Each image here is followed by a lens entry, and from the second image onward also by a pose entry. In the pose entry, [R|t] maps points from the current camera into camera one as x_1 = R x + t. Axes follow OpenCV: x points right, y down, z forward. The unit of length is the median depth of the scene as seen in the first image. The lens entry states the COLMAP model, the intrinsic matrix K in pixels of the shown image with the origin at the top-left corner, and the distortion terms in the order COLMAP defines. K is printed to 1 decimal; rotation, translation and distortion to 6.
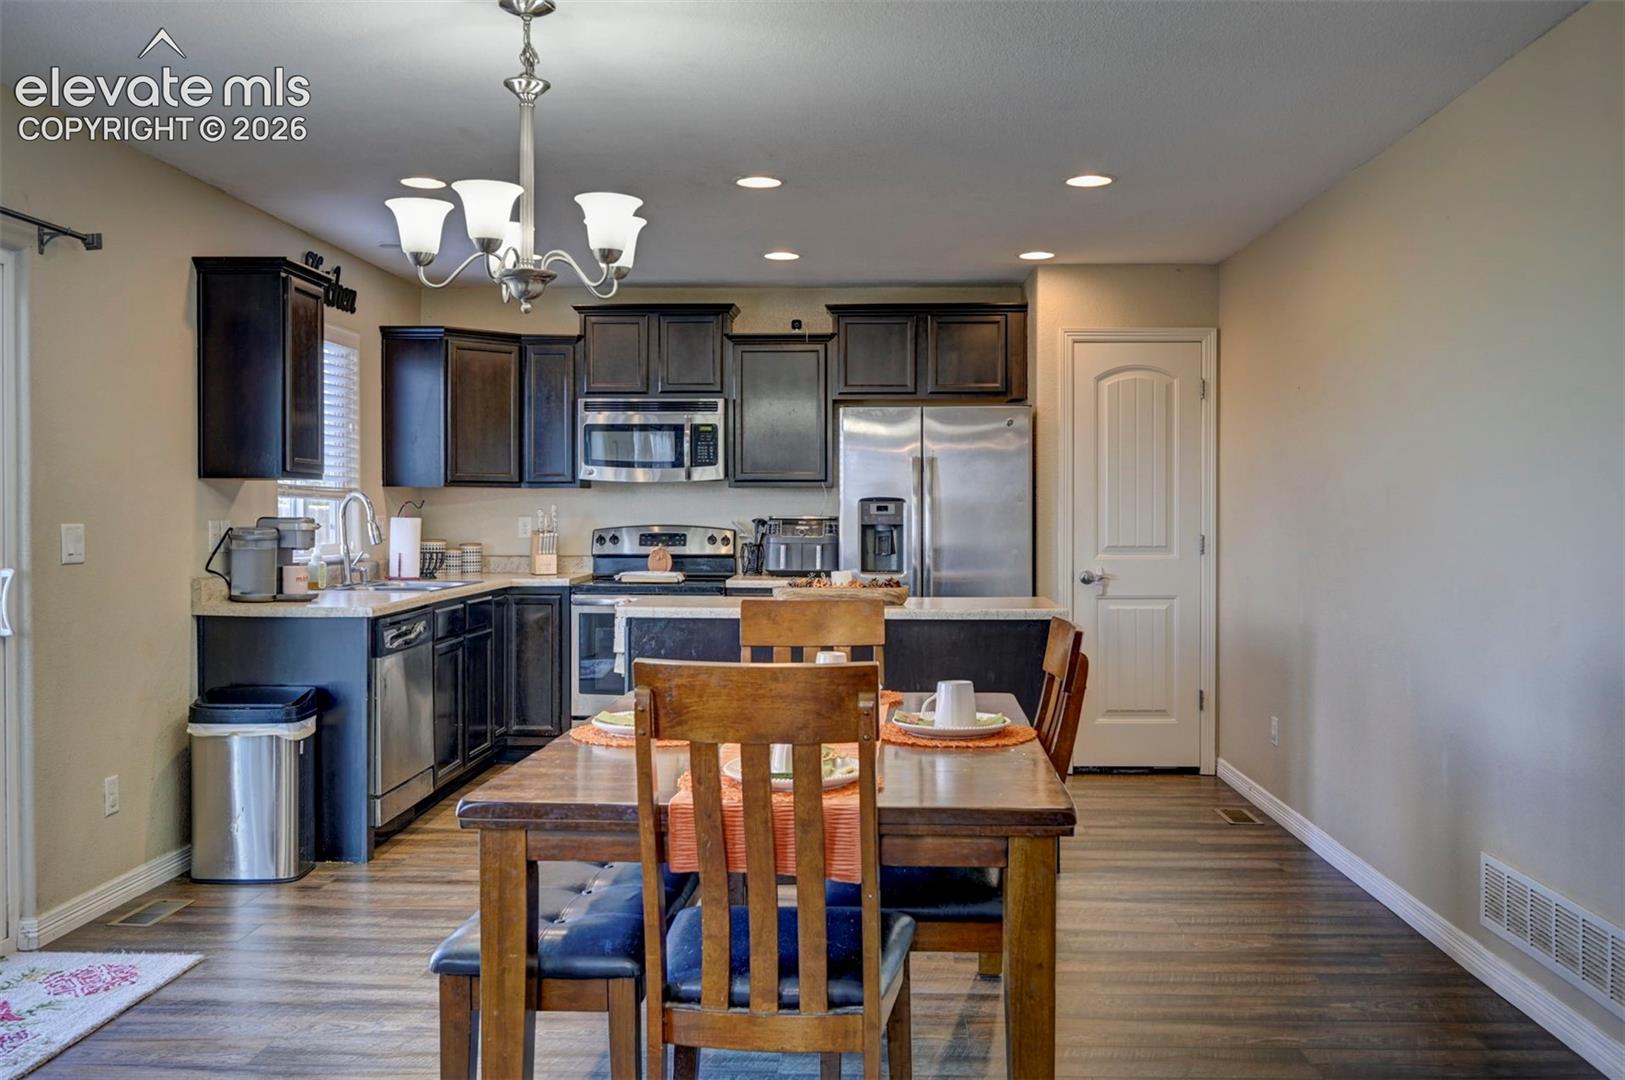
lens RADIAL K [[1420.4, 0, 887.0], [0, 1420.4, 531.0], [0, 0, 1]] dist [0.005348, -0.017124]
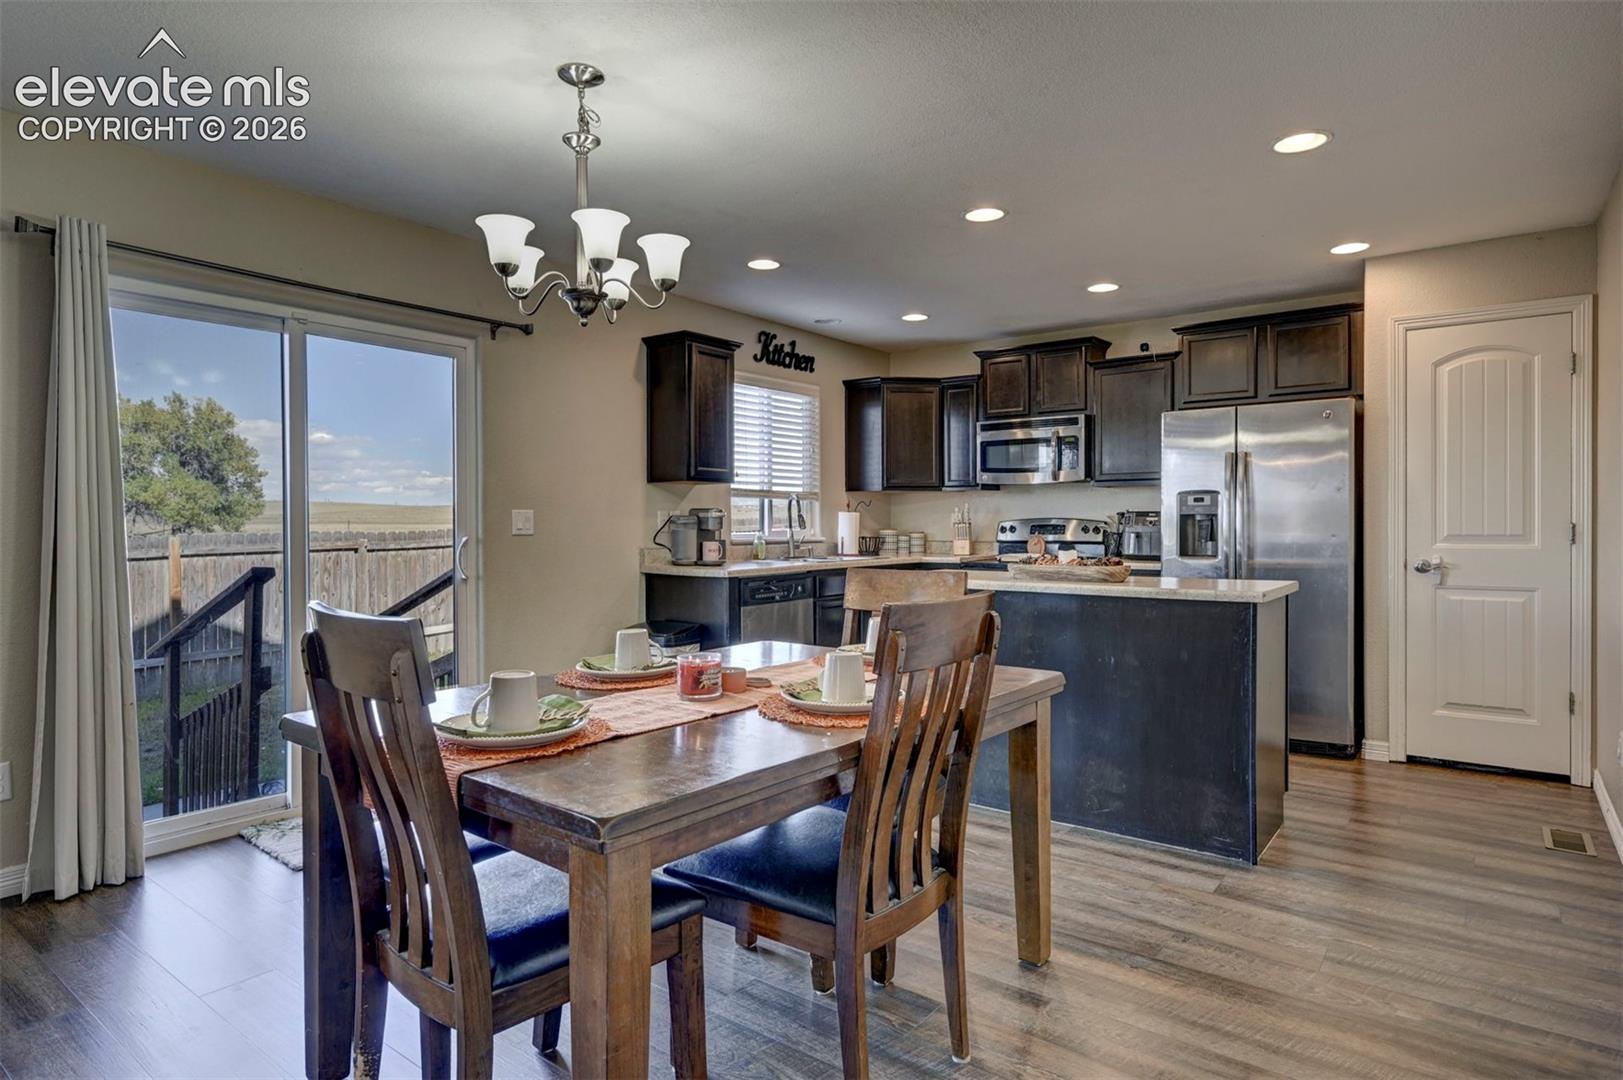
lens RADIAL K [[916.1, 0, 828.5], [0, 916.1, 535.7], [0, 0, 1]] dist [-0.003573, 0.003197]
pose [[0.801656, 0.004825, -0.597766, 0.191329], [-0.005124, 0.999986, 0.001200, 0.012792], [0.597763, 0.002101, 0.801670, 0.241441]]
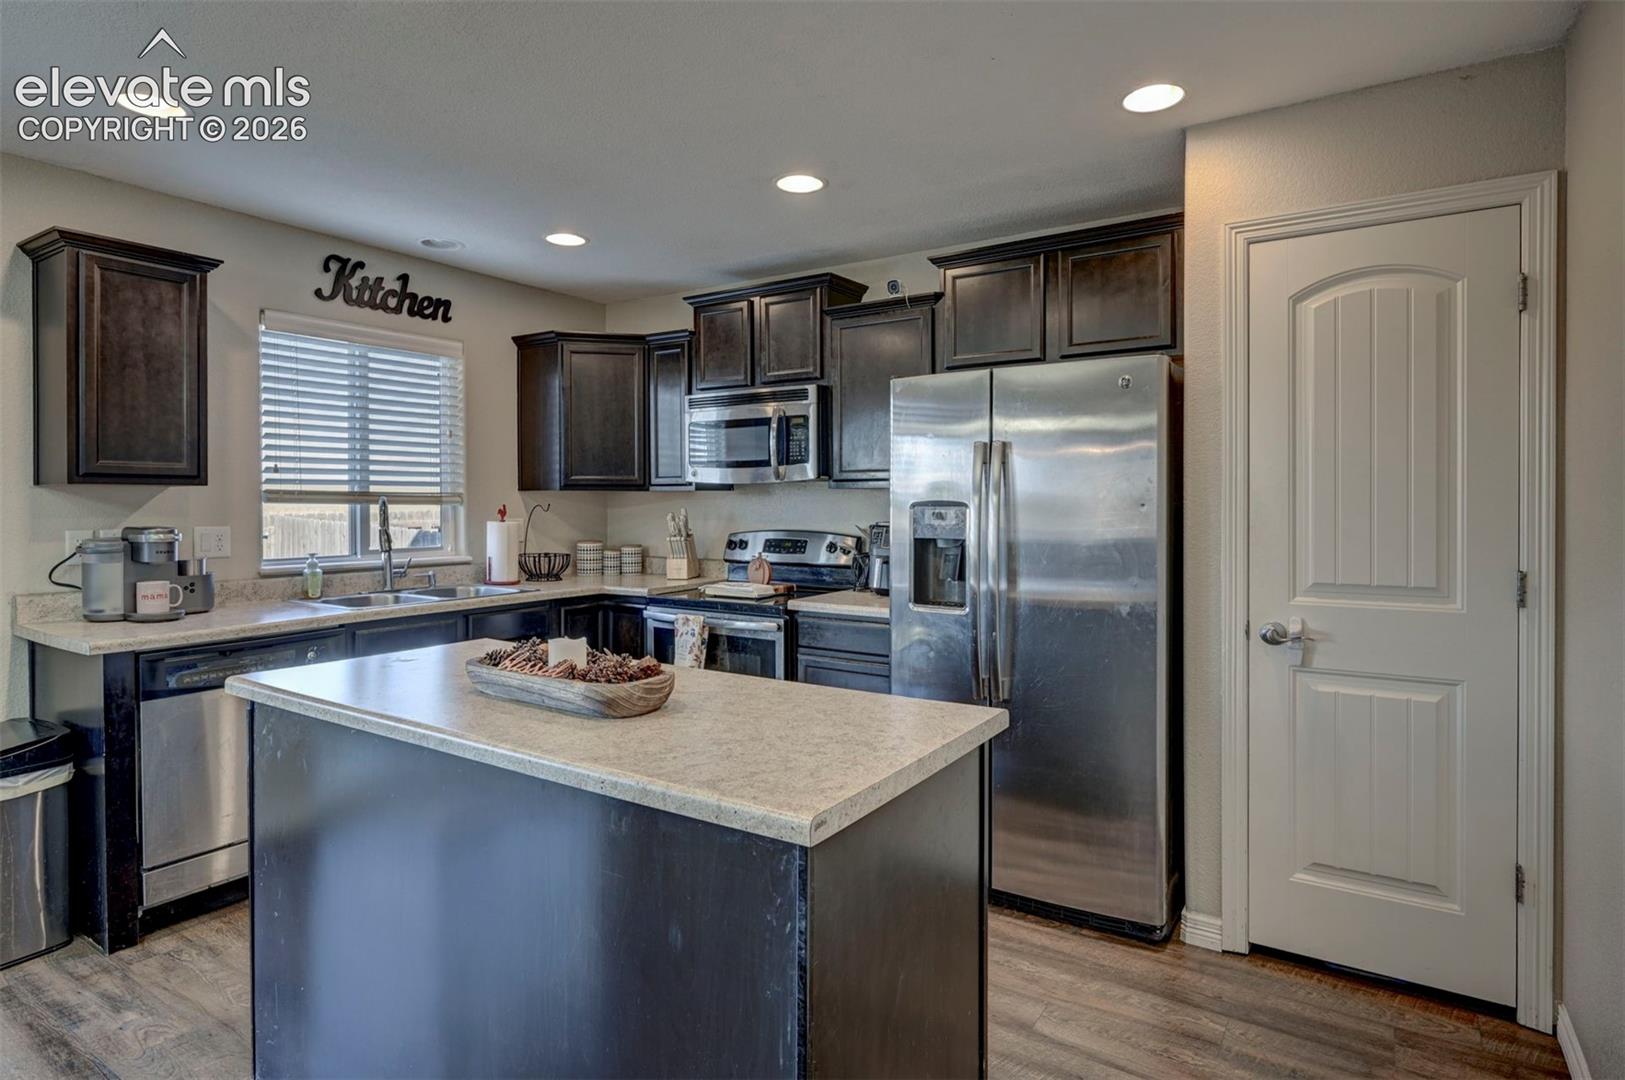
lens RADIAL K [[859.7, 0, 826.3], [0, 859.7, 511.8], [0, 0, 1]] dist [0.005674, -0.002733]
pose [[0.837244, 0.005547, -0.546801, 0.182026], [-0.007547, 0.999971, -0.001412, -0.016793], [0.546777, 0.005309, 0.837261, 0.597137]]
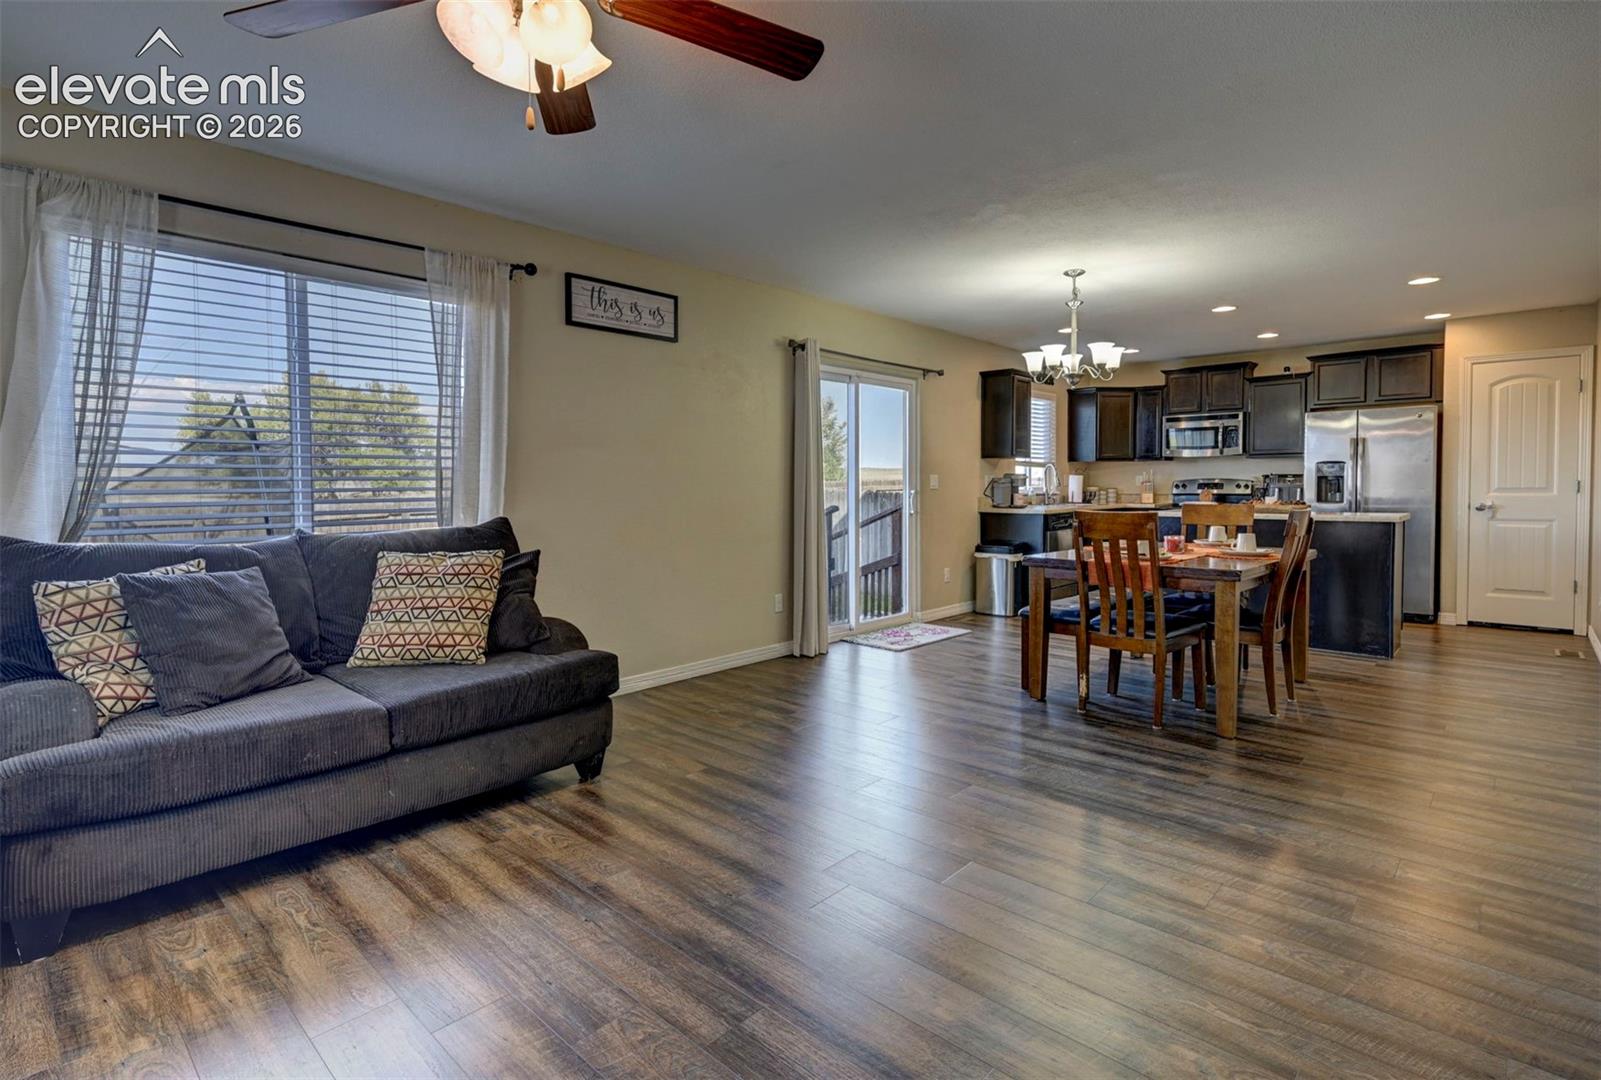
lens RADIAL K [[819.4, 0, 797.7], [0, 819.4, 514.3], [0, 0, 1]] dist [0.000964, -0.000352]
pose [[0.742152, 0.019140, -0.669959, 0.191230], [-0.003464, 0.999688, 0.024722, 0.020696], [0.670223, -0.016026, 0.741987, -0.233792]]
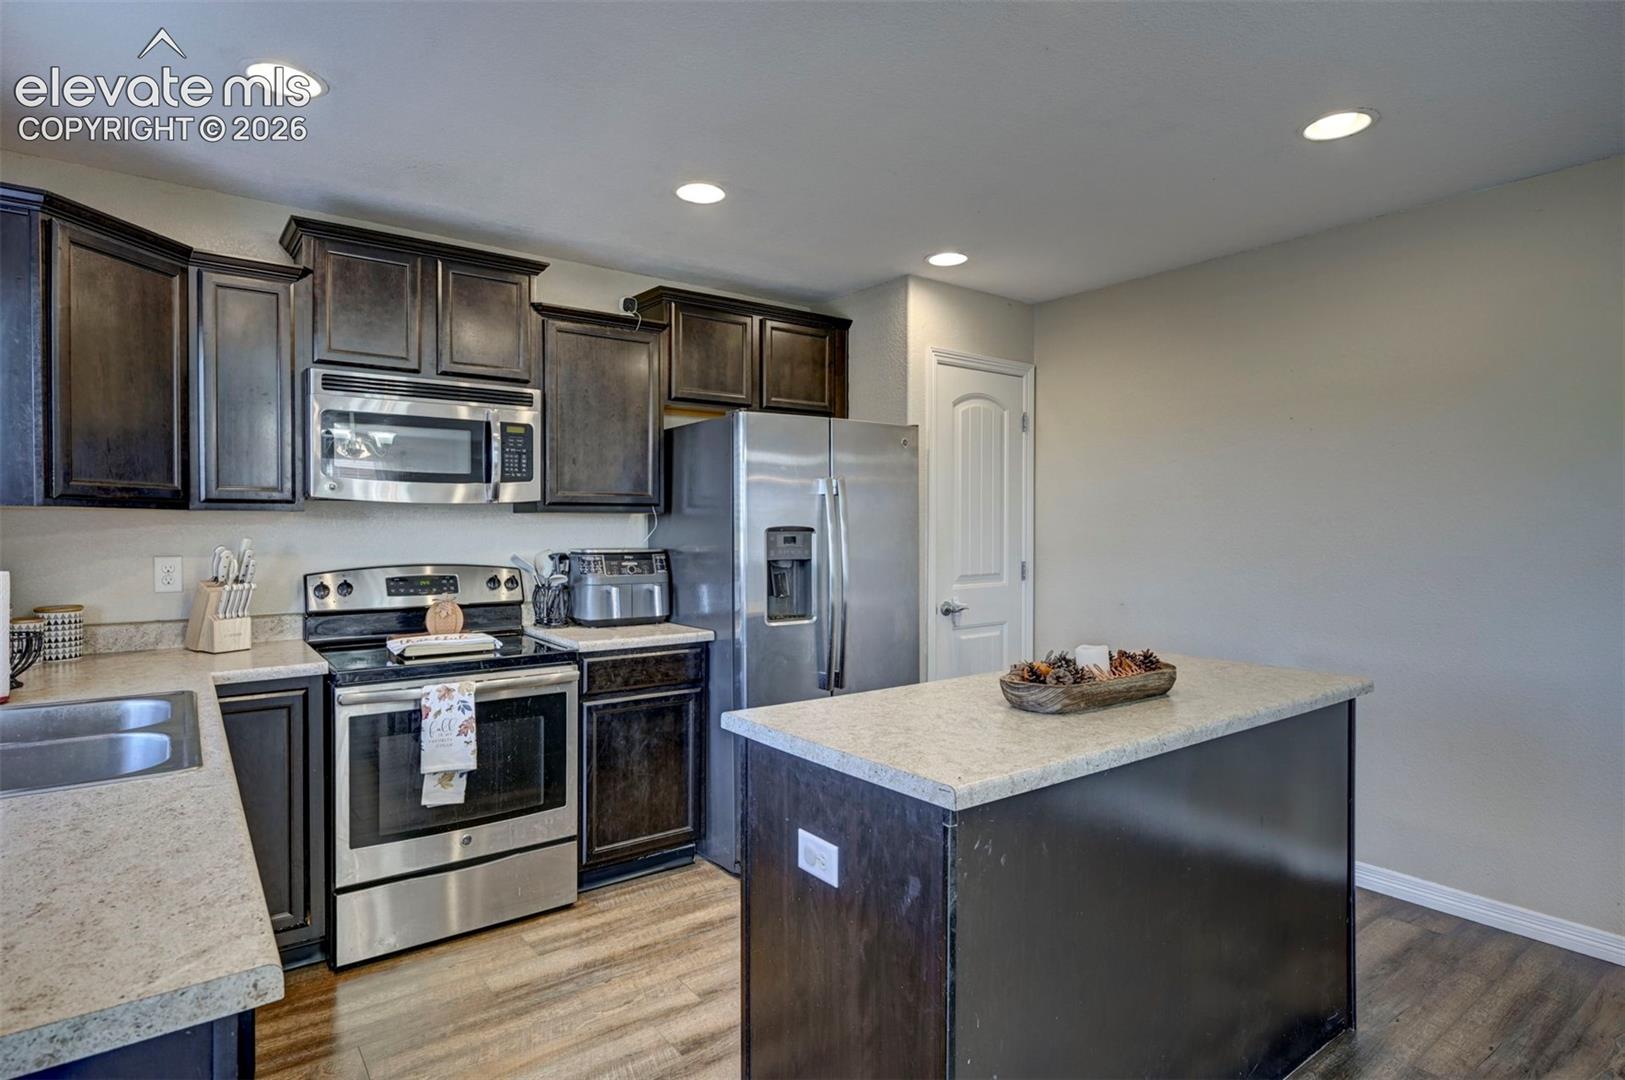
lens RADIAL K [[859.7, 0, 824.8], [0, 859.7, 537.0], [0, 0, 1]] dist [0.005674, -0.002733]
pose [[0.800727, -0.008686, 0.598966, -0.275433], [0.009898, 0.999950, 0.001269, -0.017806], [-0.598948, 0.004912, 0.800773, 0.585792]]
